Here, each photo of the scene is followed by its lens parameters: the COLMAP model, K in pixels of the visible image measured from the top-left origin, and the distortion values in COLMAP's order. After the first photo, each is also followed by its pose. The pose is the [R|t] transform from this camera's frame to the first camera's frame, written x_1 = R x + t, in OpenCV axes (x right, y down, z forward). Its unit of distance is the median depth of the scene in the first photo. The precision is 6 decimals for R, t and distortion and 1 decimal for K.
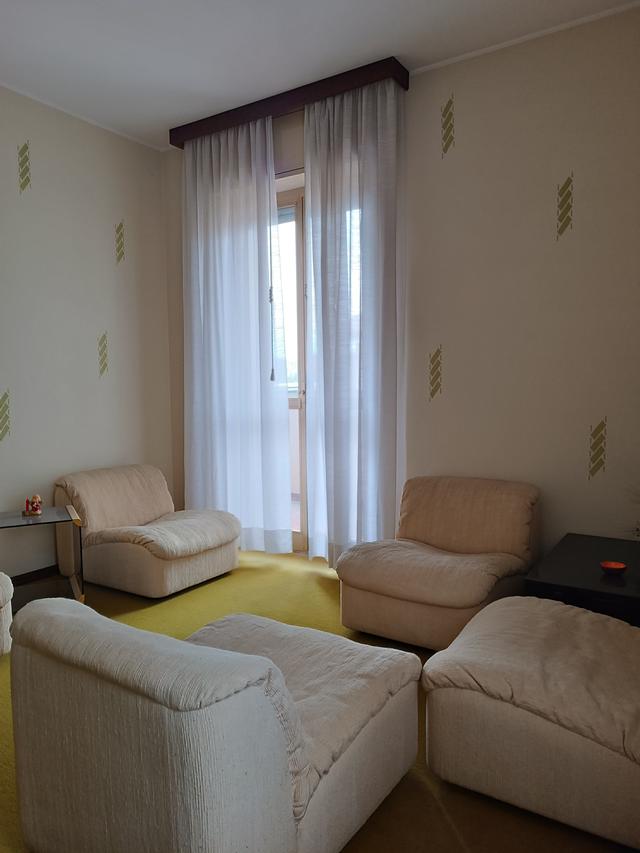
lens RADIAL K [[611.6, 0, 320.0], [0, 611.6, 426.5], [0, 0, 1]] dist [0.026896, 0.000912]
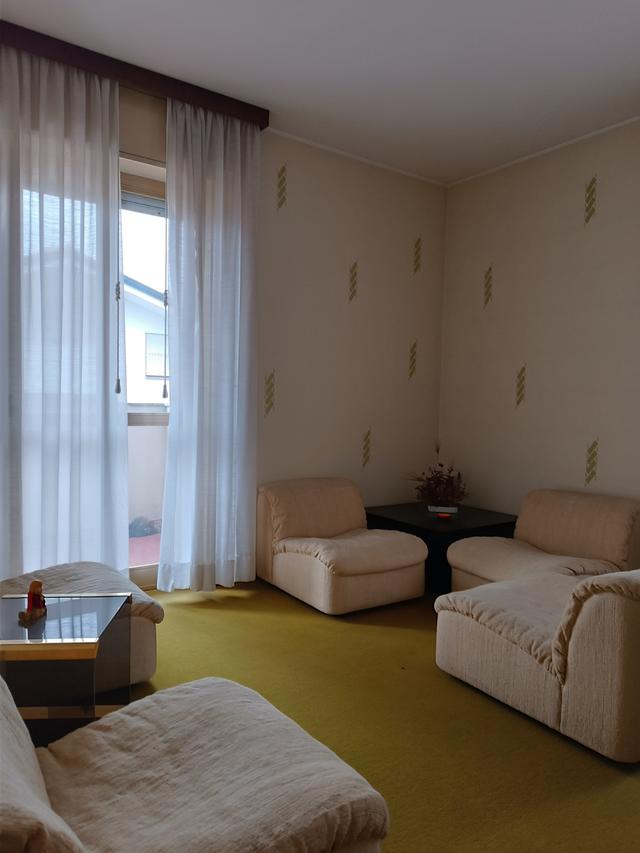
lens RADIAL K [[570.0, 0, 320.0], [0, 570.0, 426.5], [0, 0, 1]] dist [0.088156, -0.086128]
pose [[0.418634, -0.015261, 0.908027, -0.771965], [0.041911, 0.999118, -0.002531, -0.017098], [-0.907187, 0.039116, 0.418905, 0.472633]]
